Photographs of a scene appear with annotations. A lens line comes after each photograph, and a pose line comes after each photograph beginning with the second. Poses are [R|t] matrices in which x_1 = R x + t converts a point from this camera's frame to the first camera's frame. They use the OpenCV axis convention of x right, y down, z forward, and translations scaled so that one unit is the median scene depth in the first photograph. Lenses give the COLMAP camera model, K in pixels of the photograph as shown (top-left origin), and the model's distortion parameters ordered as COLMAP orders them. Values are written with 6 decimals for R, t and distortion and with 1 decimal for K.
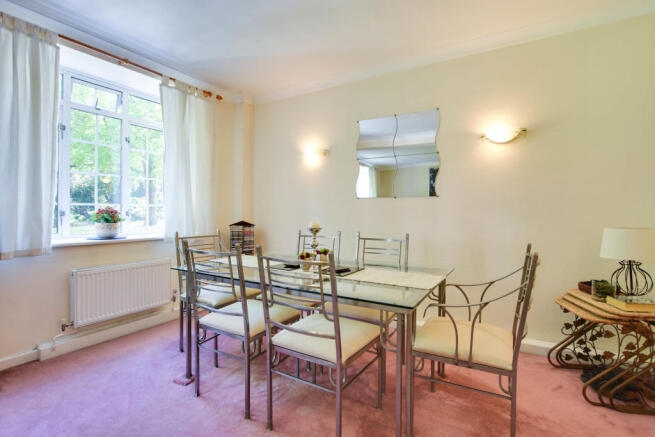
lens RADIAL K [[321.9, 0, 307.5], [0, 321.9, 211.8], [0, 0, 1]] dist [0.002073, 0.000443]
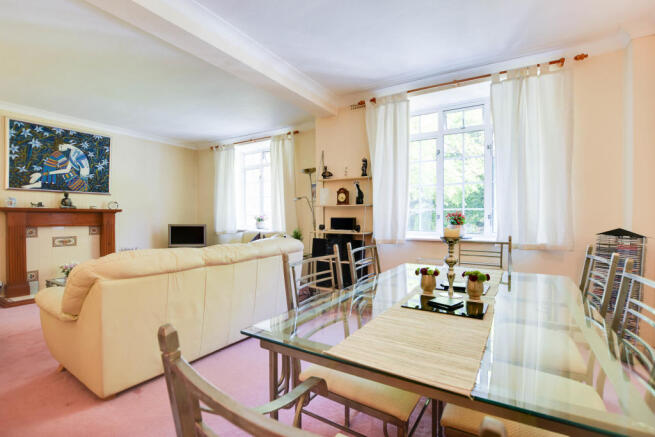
lens RADIAL K [[297.7, 0, 327.5], [0, 297.7, 218.5], [0, 0, 1]] dist [-0.018898, 0.000282]
pose [[0.043715, 0.005958, -0.999026, 0.421611], [0.001899, 0.999980, 0.006046, 0.004361], [0.999042, -0.002161, 0.043702, 0.467440]]
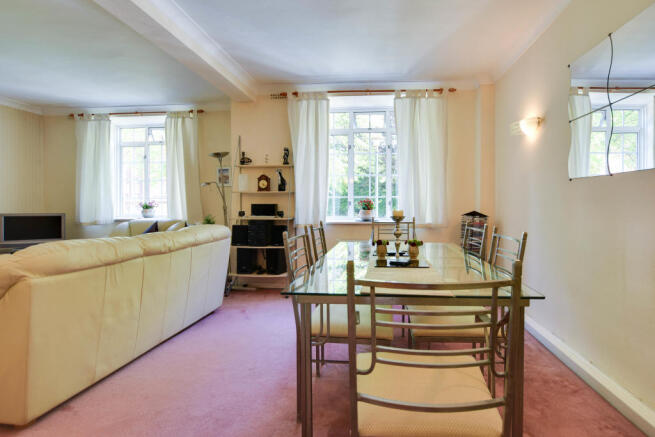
lens RADIAL K [[307.4, 0, 349.6], [0, 307.4, 205.0], [0, 0, 1]] dist [-0.015120, 0.000041]
pose [[0.482897, 0.001659, -0.875676, 0.494731], [0.001392, 0.999995, 0.002662, 0.009542], [0.875676, -0.002505, 0.482892, 0.282260]]
